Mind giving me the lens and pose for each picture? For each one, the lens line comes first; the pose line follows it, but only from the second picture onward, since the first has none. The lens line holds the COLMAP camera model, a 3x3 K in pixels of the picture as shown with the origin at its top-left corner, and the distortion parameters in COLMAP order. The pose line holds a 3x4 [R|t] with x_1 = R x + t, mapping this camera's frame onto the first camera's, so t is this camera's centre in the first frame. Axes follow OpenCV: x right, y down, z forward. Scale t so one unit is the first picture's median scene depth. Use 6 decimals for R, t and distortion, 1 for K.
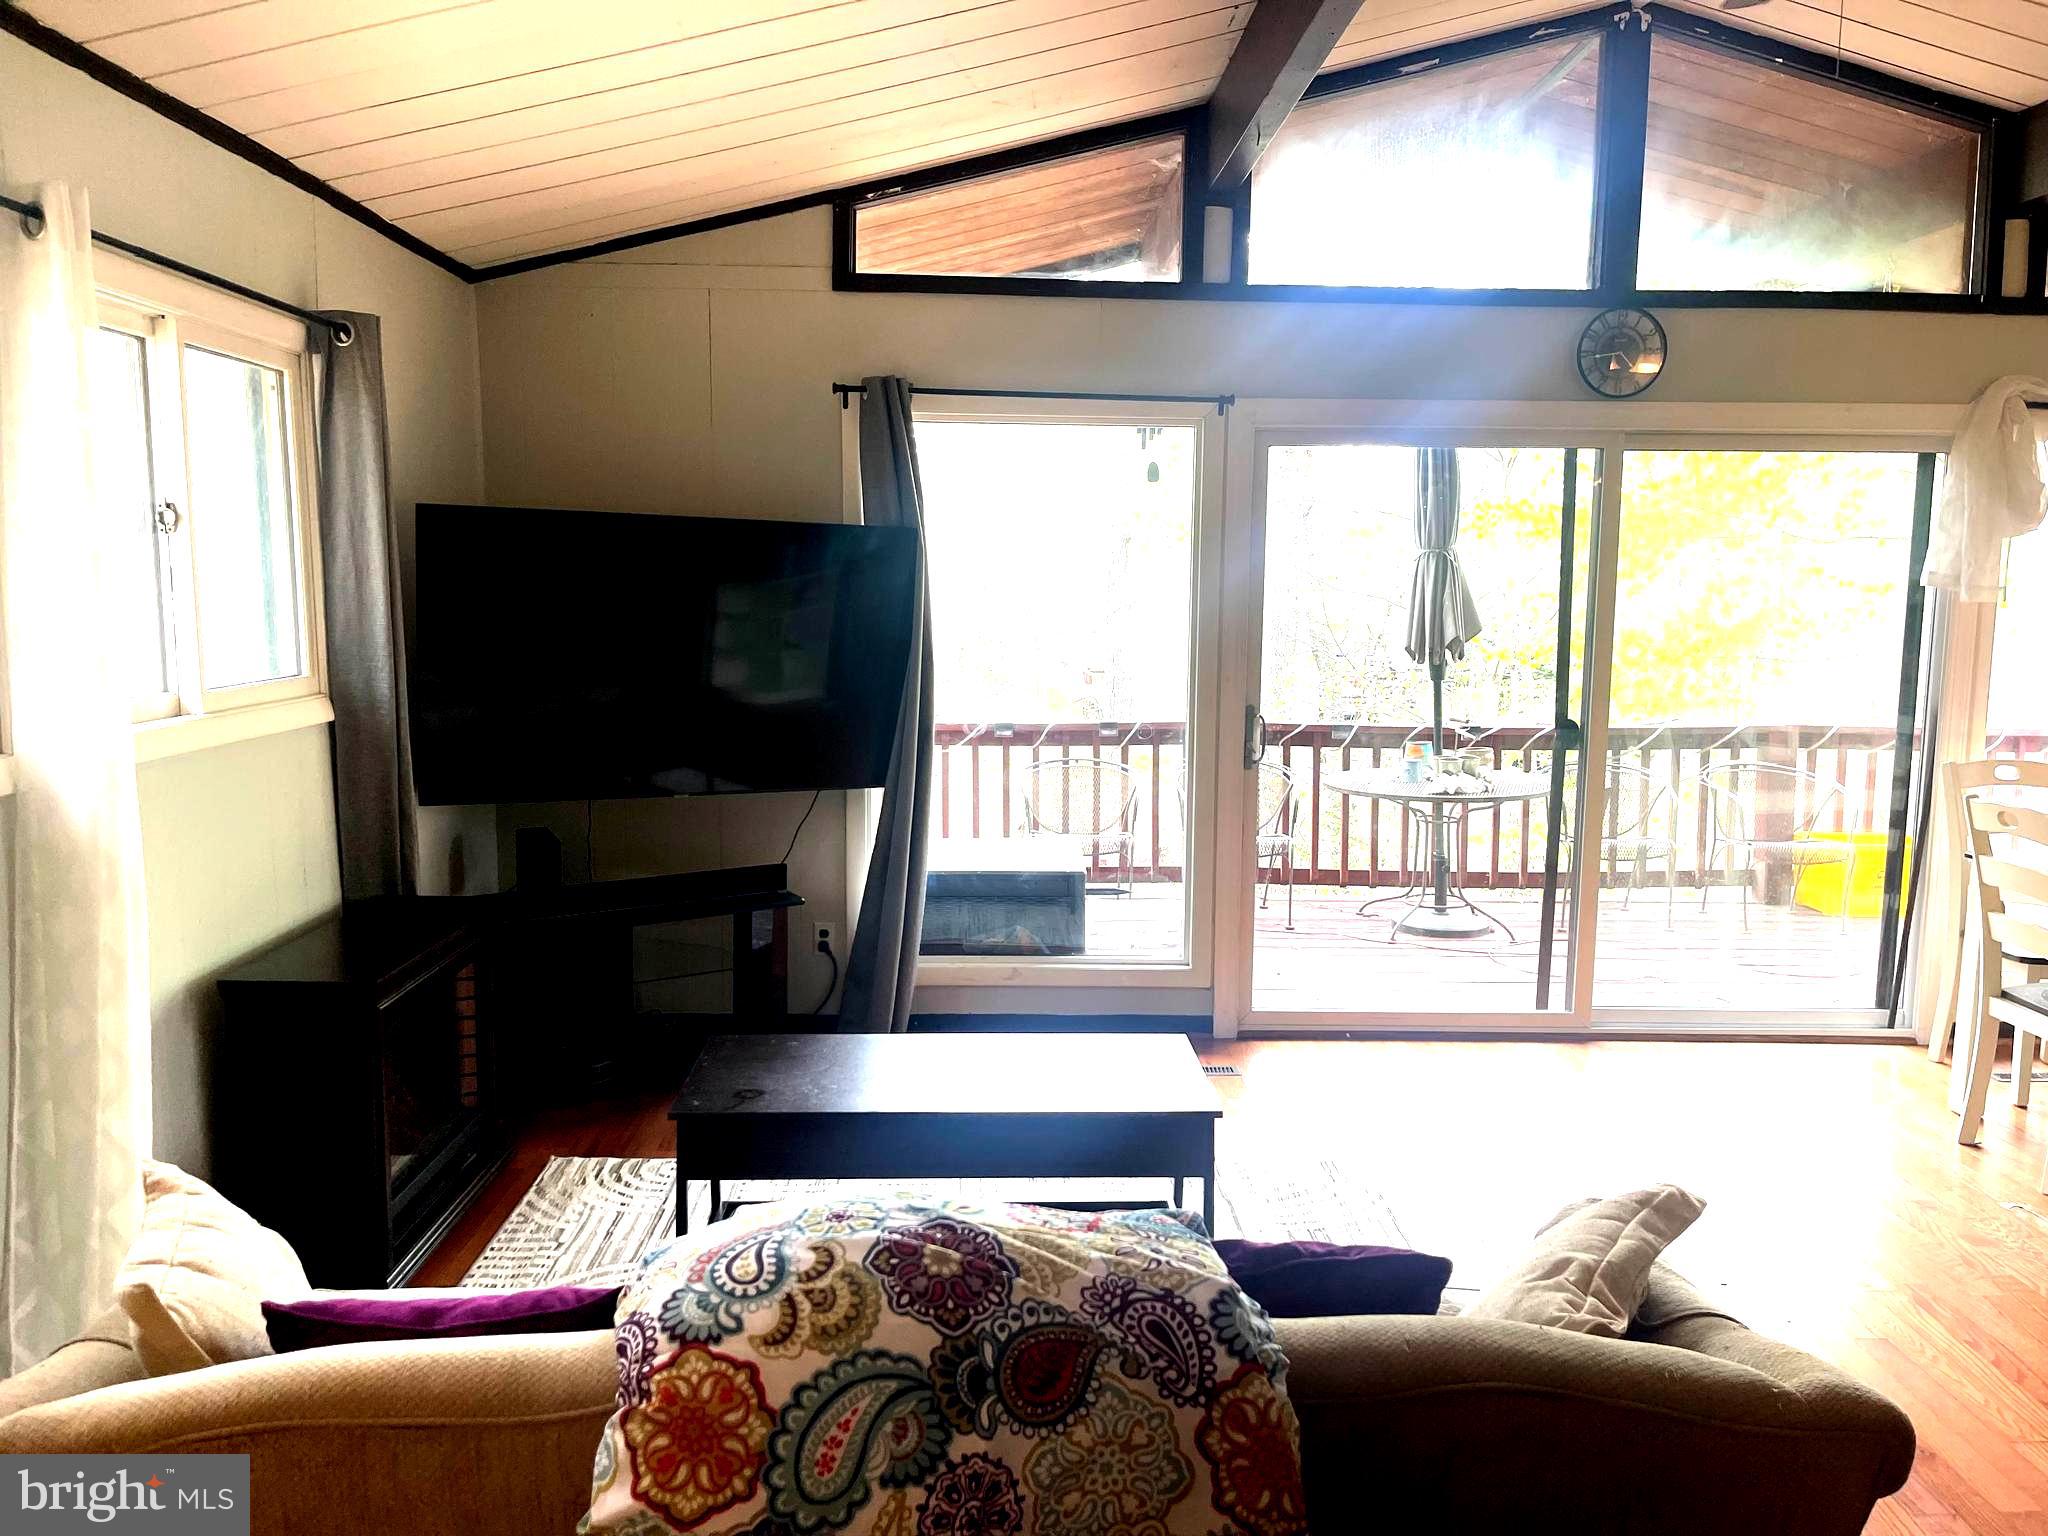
lens RADIAL K [[1572.6, 0, 1024.0], [0, 1572.6, 766.2], [0, 0, 1]] dist [0.062951, -0.060394]
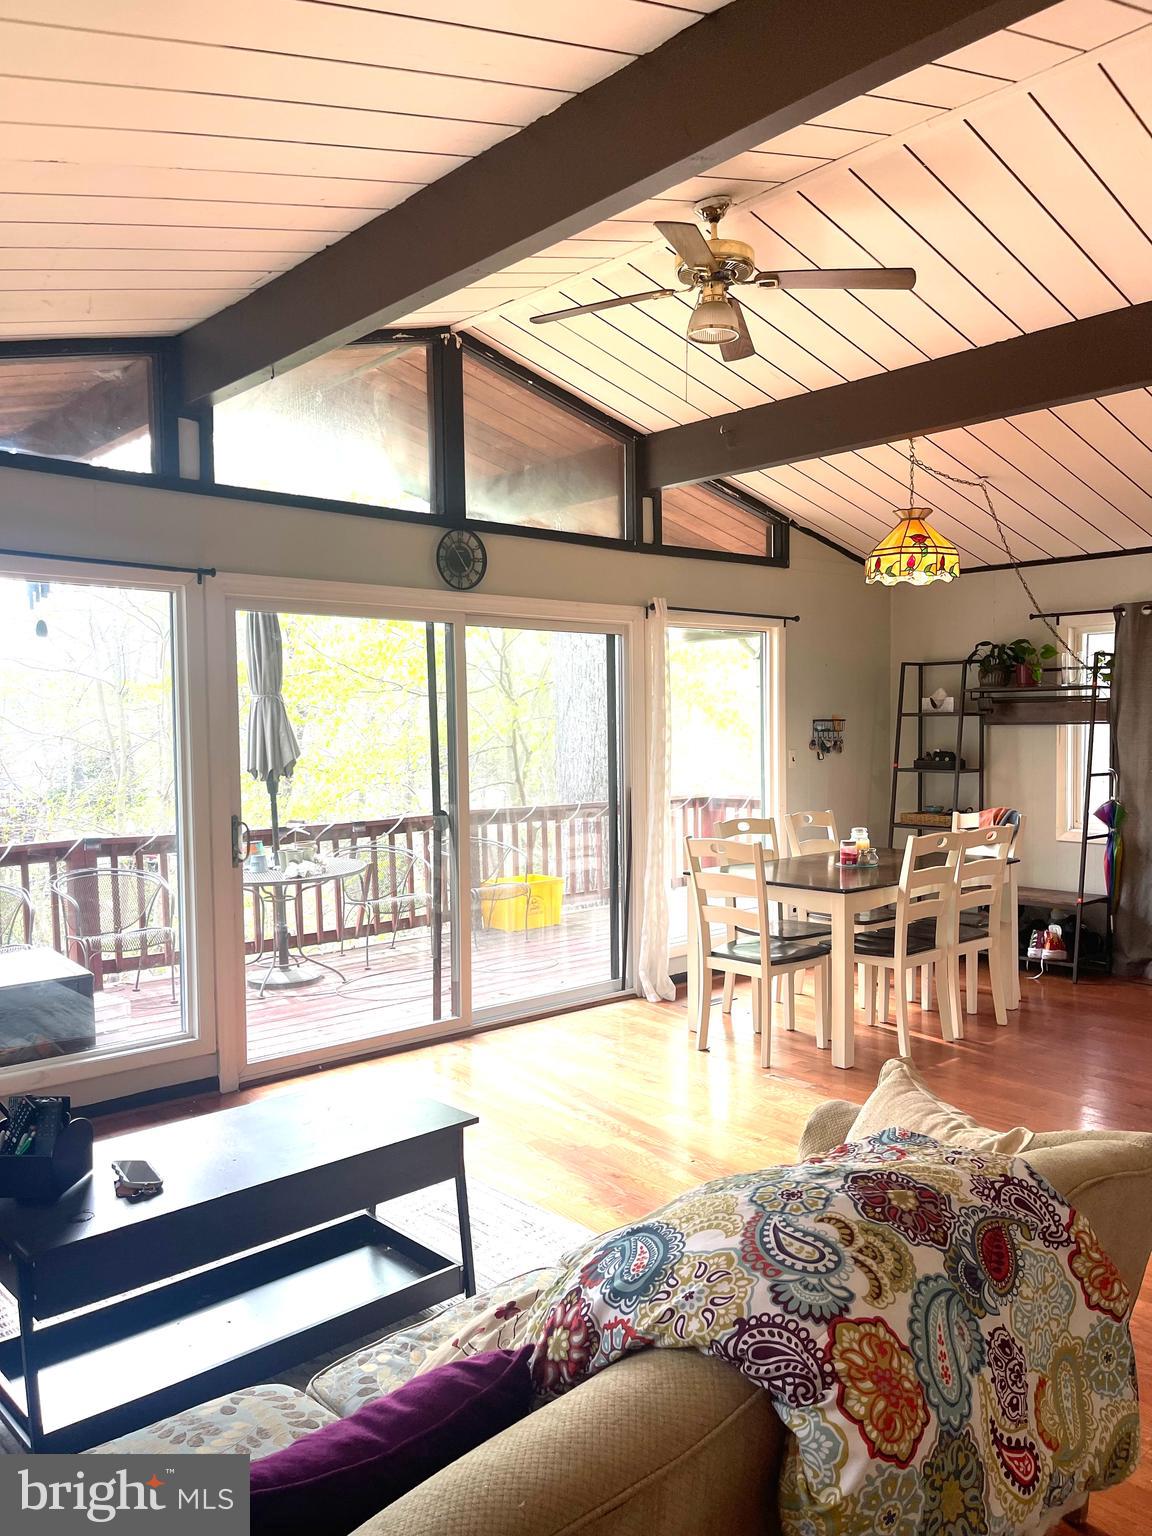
lens RADIAL K [[1179.5, 0, 573.5], [0, 1179.5, 771.6], [0, 0, 1]] dist [0.062951, -0.060394]
pose [[0.767252, -0.045093, 0.639759, -0.259429], [0.095867, 0.994382, -0.044883, -0.005729], [-0.634140, 0.095768, 0.767264, 0.115045]]
